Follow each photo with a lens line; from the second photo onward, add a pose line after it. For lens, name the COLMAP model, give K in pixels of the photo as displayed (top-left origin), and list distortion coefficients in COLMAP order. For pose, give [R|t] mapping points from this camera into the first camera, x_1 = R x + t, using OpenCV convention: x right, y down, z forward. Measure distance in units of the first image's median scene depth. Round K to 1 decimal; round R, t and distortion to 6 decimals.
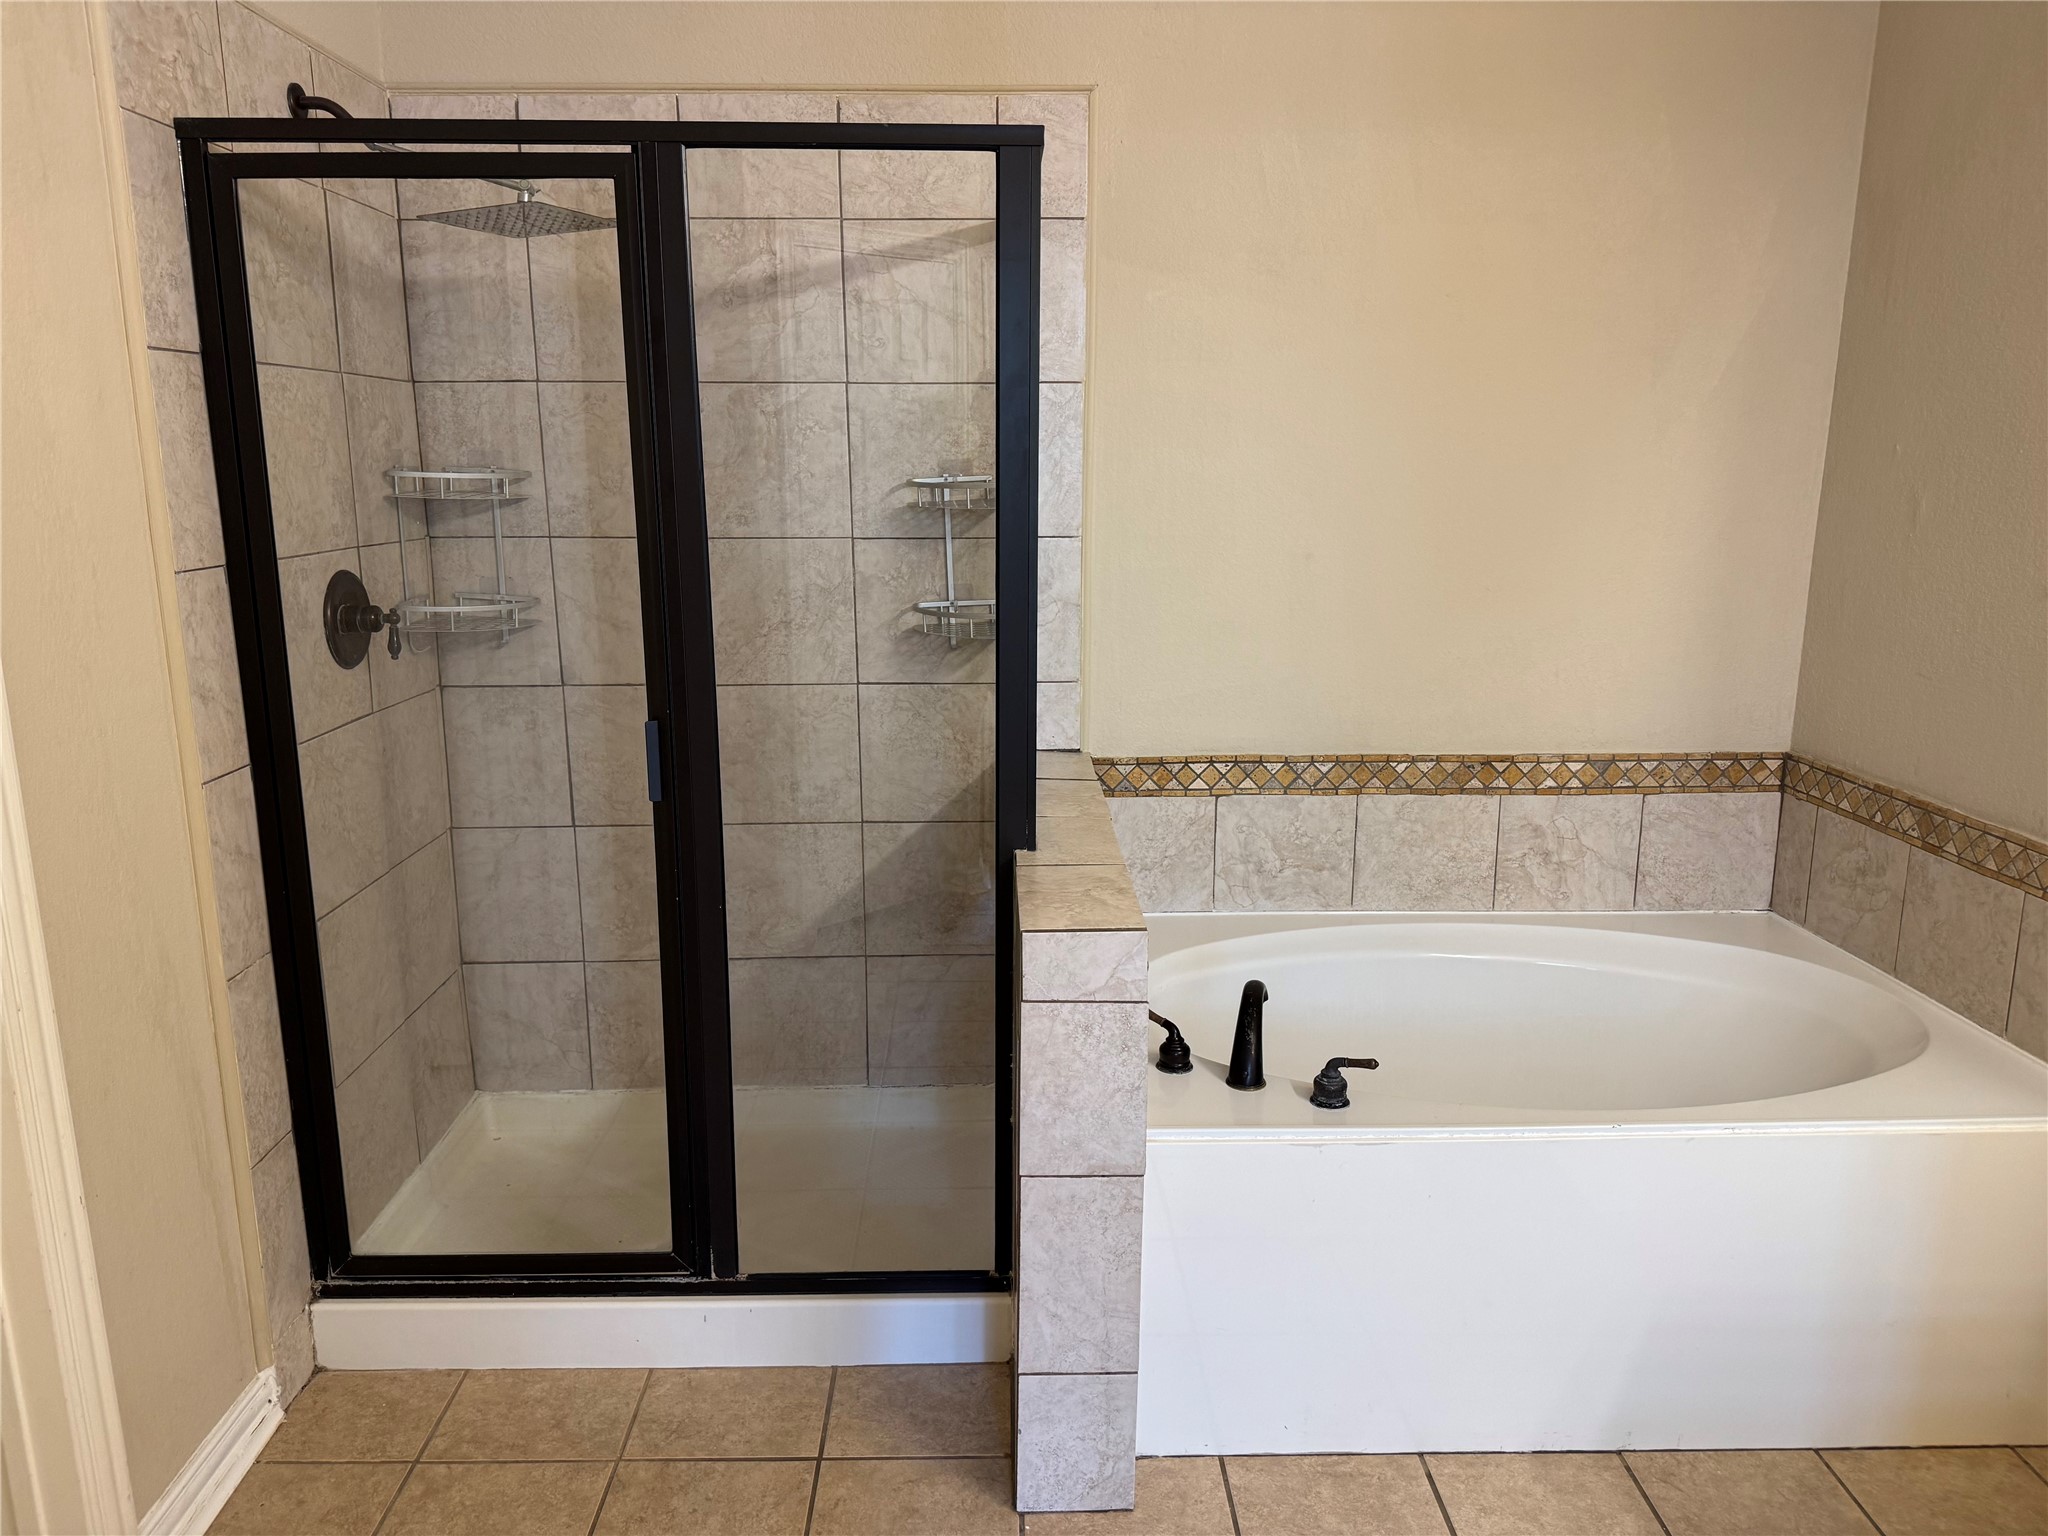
lens RADIAL K [[1419.4, 0, 1024.0], [0, 1419.4, 768.0], [0, 0, 1]] dist [0.162884, -0.280717]
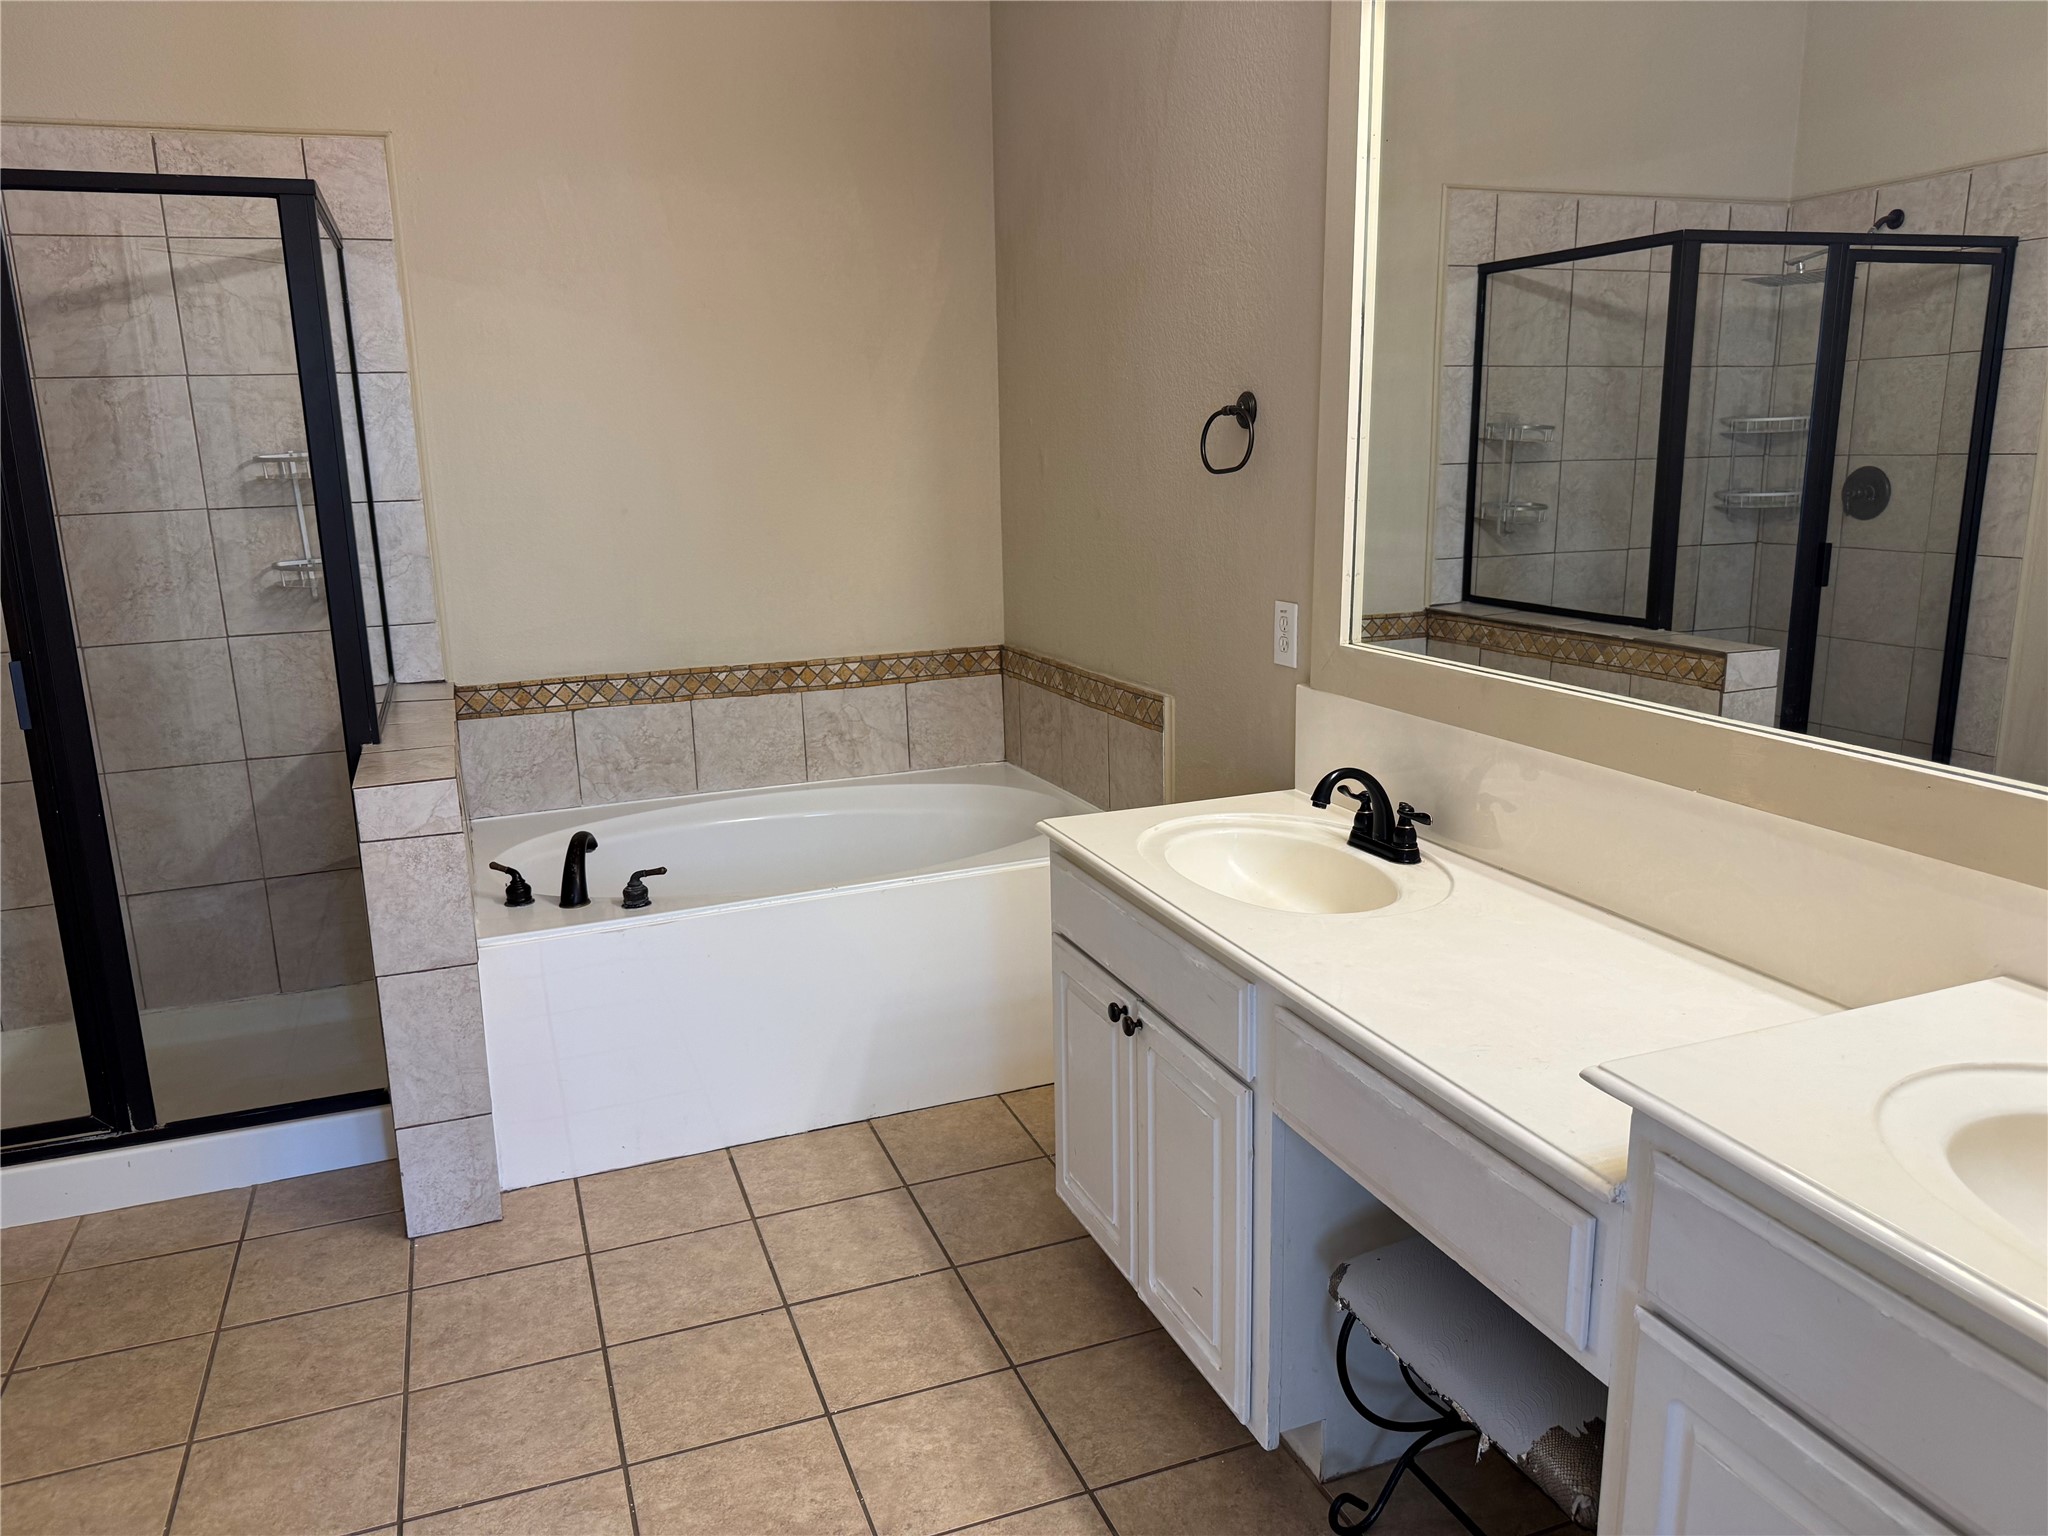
lens RADIAL K [[1426.9, 0, 1024.0], [0, 1426.9, 768.0], [0, 0, 1]] dist [0.074083, -0.103909]
pose [[0.940464, -0.097872, 0.325496, 0.095383], [0.095356, 0.995161, 0.023716, 0.078011], [-0.326242, 0.008734, 0.945246, -0.296832]]
